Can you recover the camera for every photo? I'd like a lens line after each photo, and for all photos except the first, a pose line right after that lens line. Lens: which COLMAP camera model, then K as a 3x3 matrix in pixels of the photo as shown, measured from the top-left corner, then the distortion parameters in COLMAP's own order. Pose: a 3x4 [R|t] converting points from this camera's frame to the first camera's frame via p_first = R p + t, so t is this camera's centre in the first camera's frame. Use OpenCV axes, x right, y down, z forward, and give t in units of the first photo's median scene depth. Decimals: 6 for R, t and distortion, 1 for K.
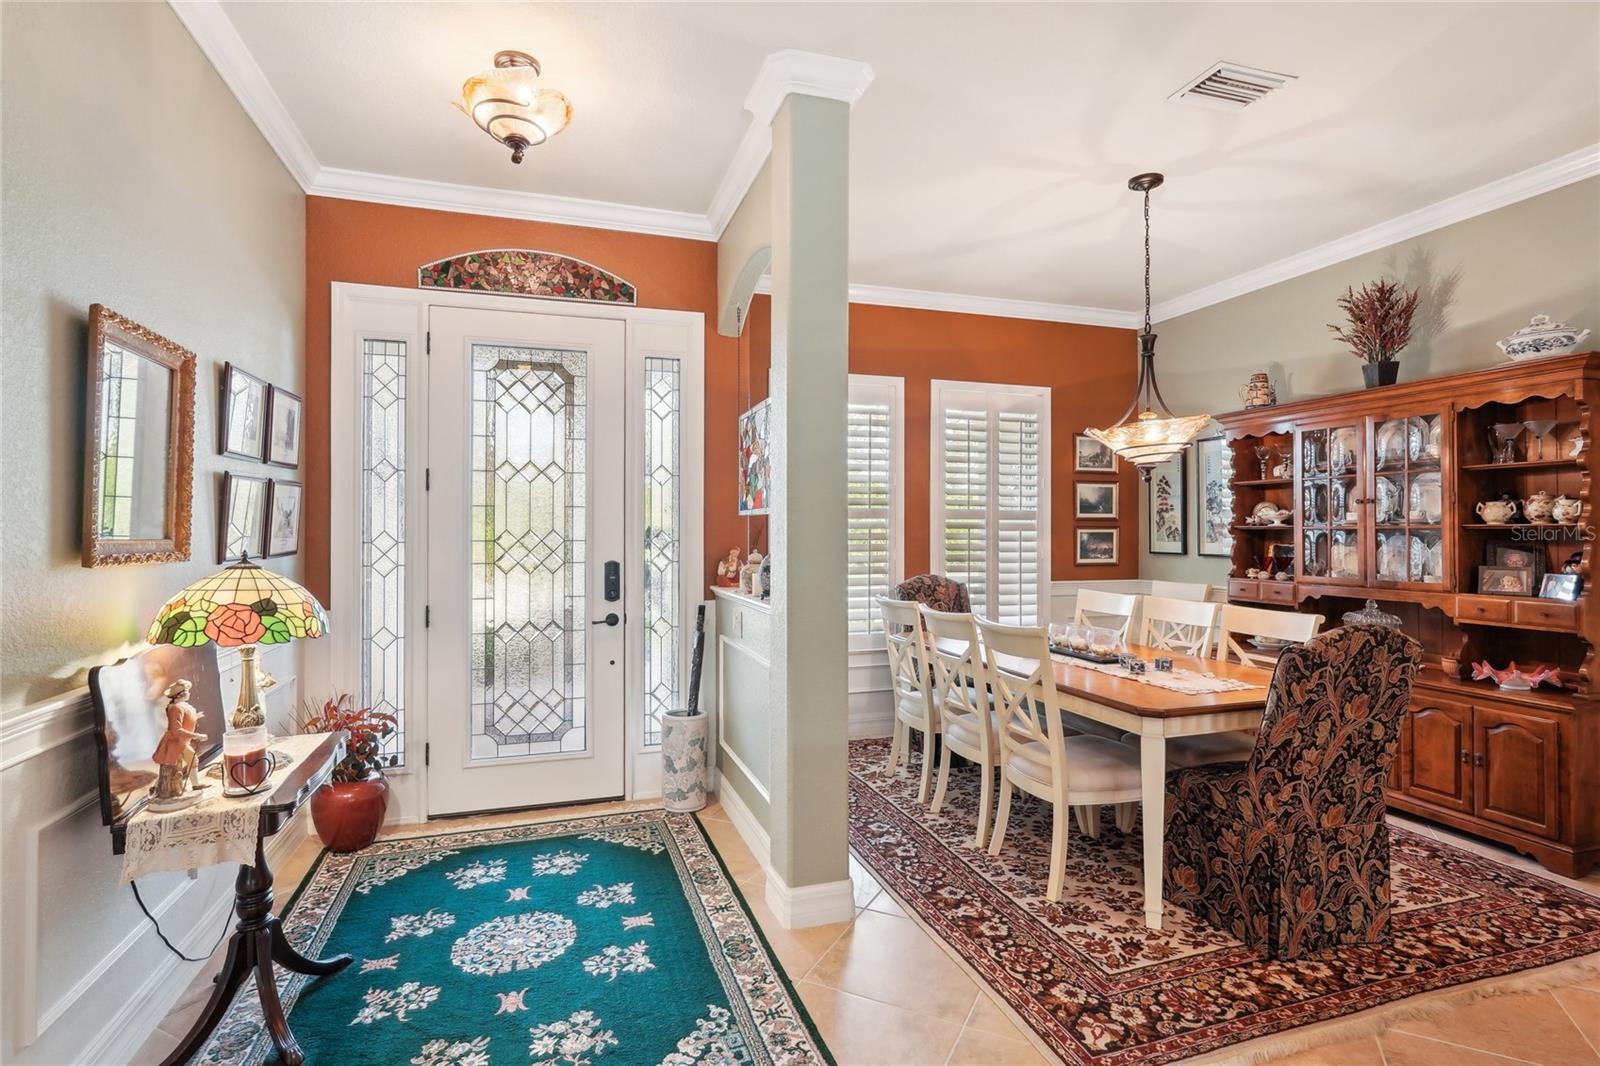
lens RADIAL K [[788.7, 0, 806.0], [0, 788.7, 526.1], [0, 0, 1]] dist [-0.007562, 0.002436]
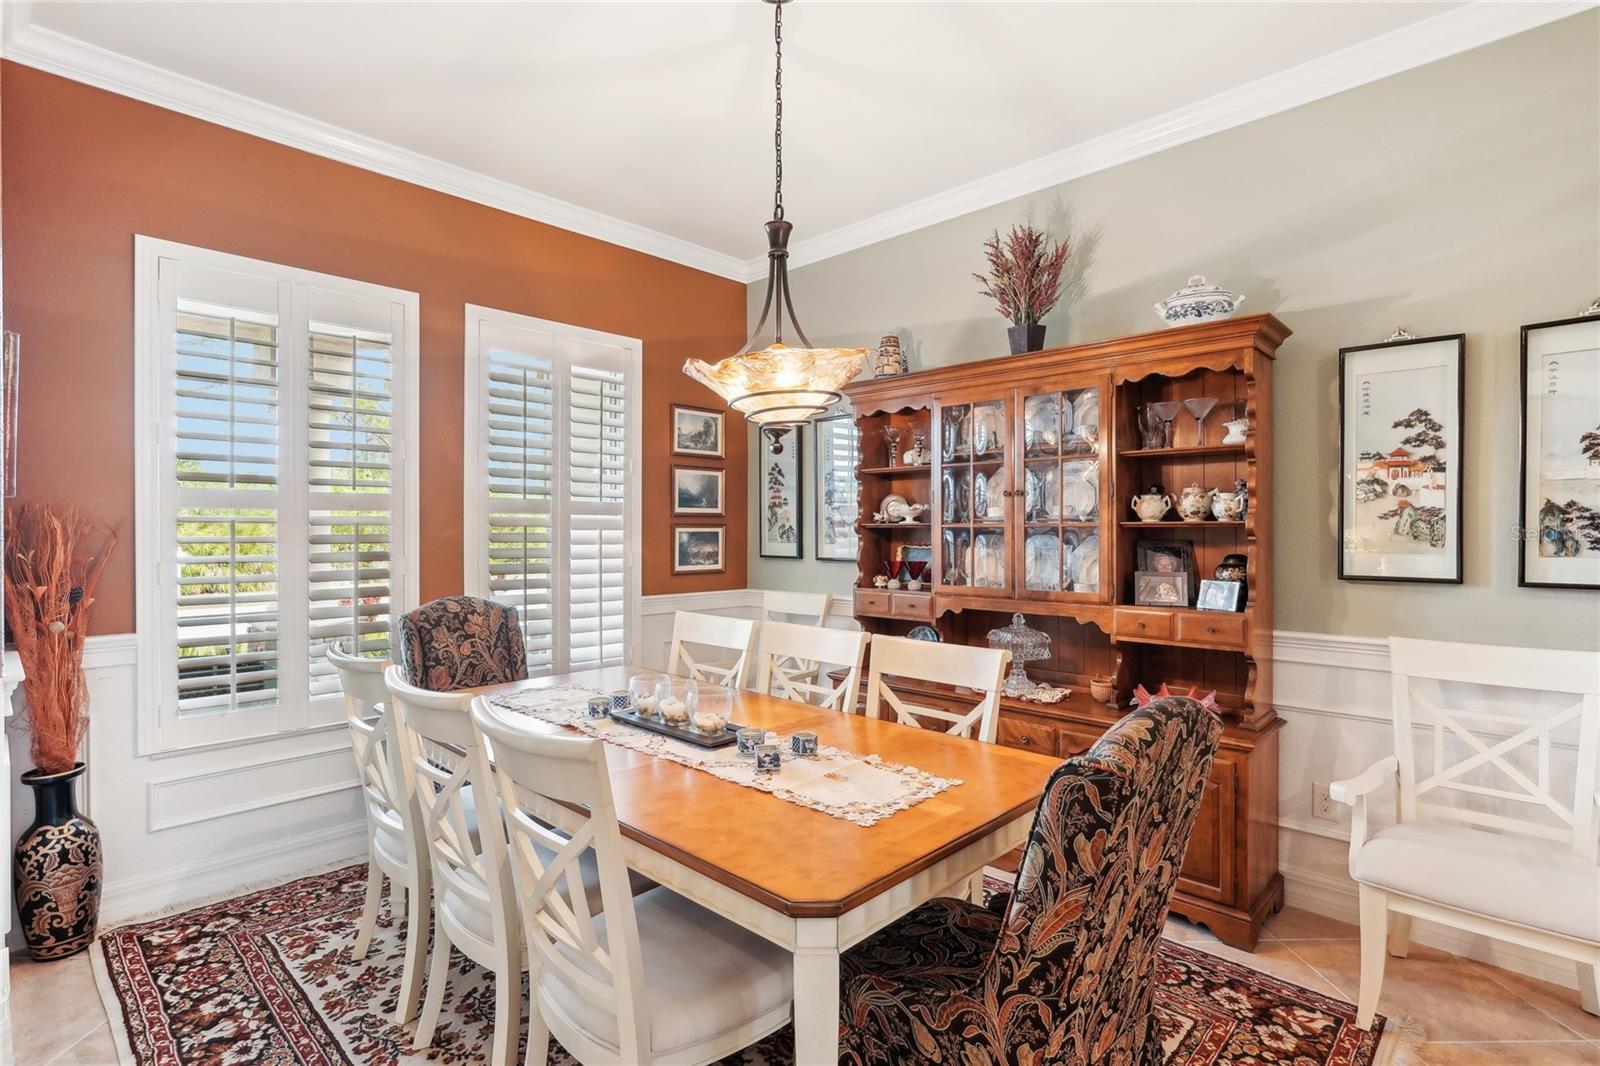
lens RADIAL K [[788.7, 0, 804.9], [0, 788.7, 529.5], [0, 0, 1]] dist [-0.007562, 0.002436]
pose [[0.882269, -0.000926, 0.470745, 0.139636], [-0.002114, 0.999980, 0.005929, 0.001424], [-0.470741, -0.006226, 0.882249, 0.389884]]
